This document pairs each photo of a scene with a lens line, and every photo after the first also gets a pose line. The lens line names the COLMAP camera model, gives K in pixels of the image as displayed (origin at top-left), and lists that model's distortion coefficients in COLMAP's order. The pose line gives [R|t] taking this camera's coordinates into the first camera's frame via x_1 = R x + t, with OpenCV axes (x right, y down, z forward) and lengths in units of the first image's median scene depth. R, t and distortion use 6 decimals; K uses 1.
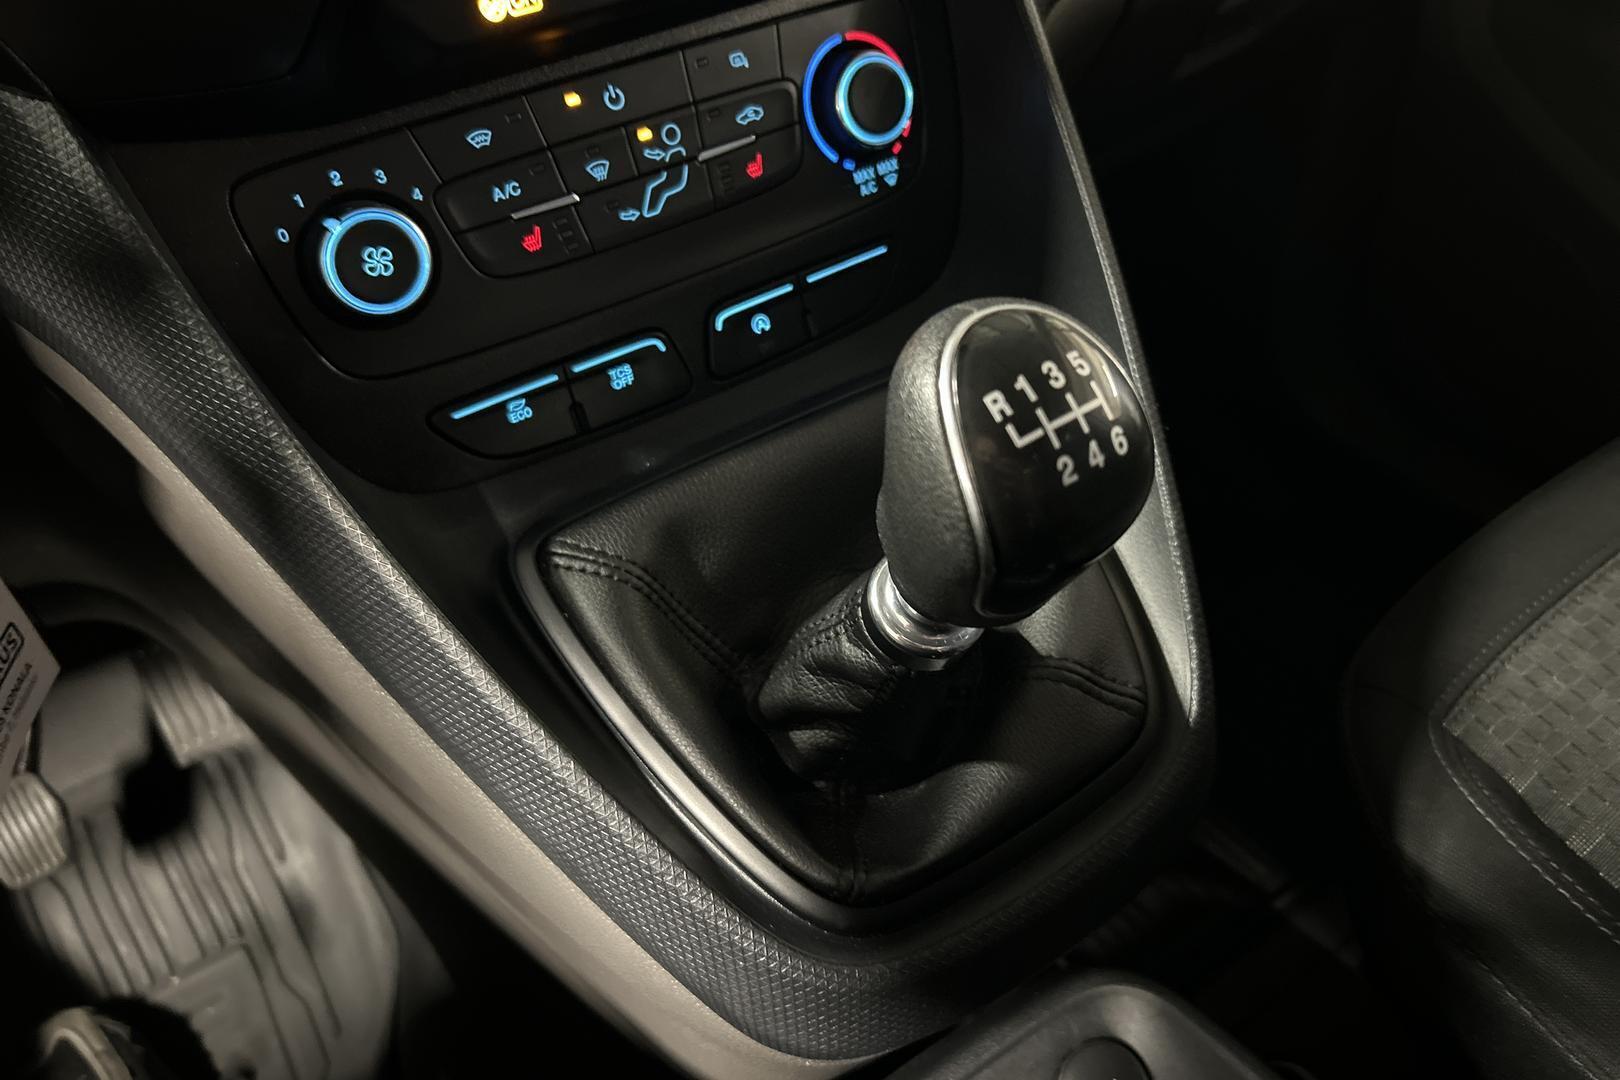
lens RADIAL K [[1245.1, 0, 815.9], [0, 1245.1, 537.8], [0, 0, 1]] dist [0.010411, -0.045455]
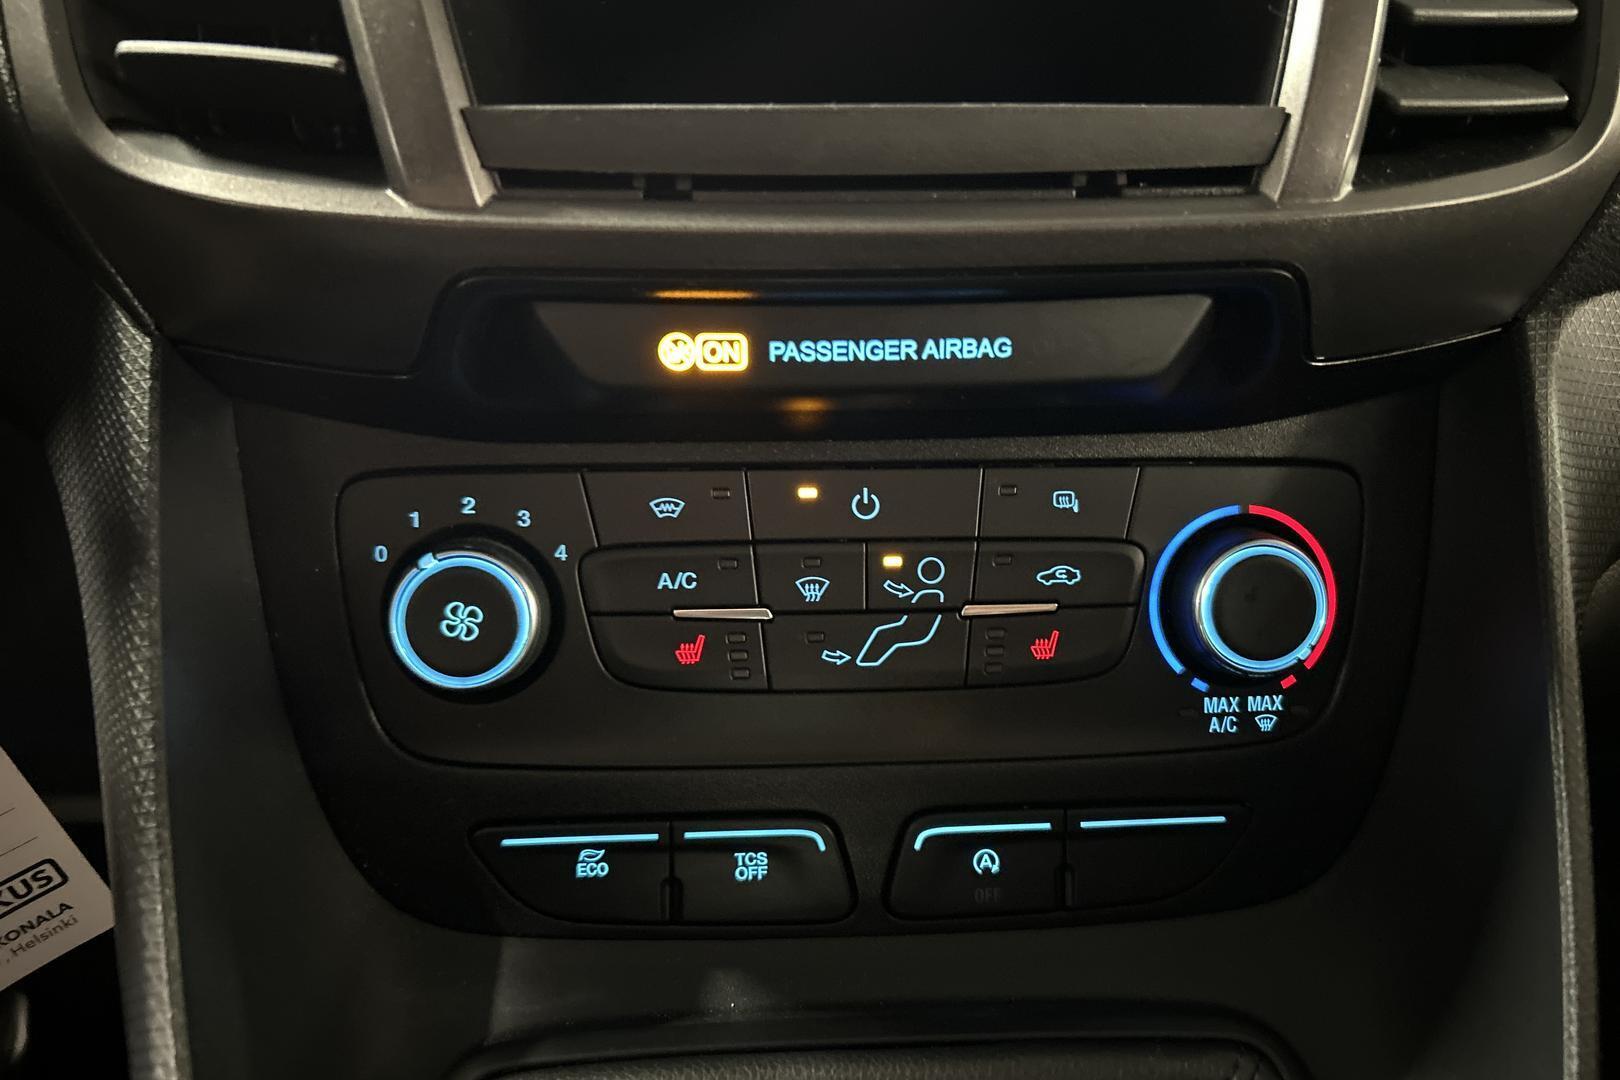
lens RADIAL K [[1245.1, 0, 809.7], [0, 1245.1, 542.3], [0, 0, 1]] dist [0.010411, -0.045455]
pose [[0.856463, 0.278809, -0.434439, 0.126320], [-0.381692, 0.908646, -0.169336, -0.191011], [0.347538, 0.310851, 0.884640, 0.343191]]
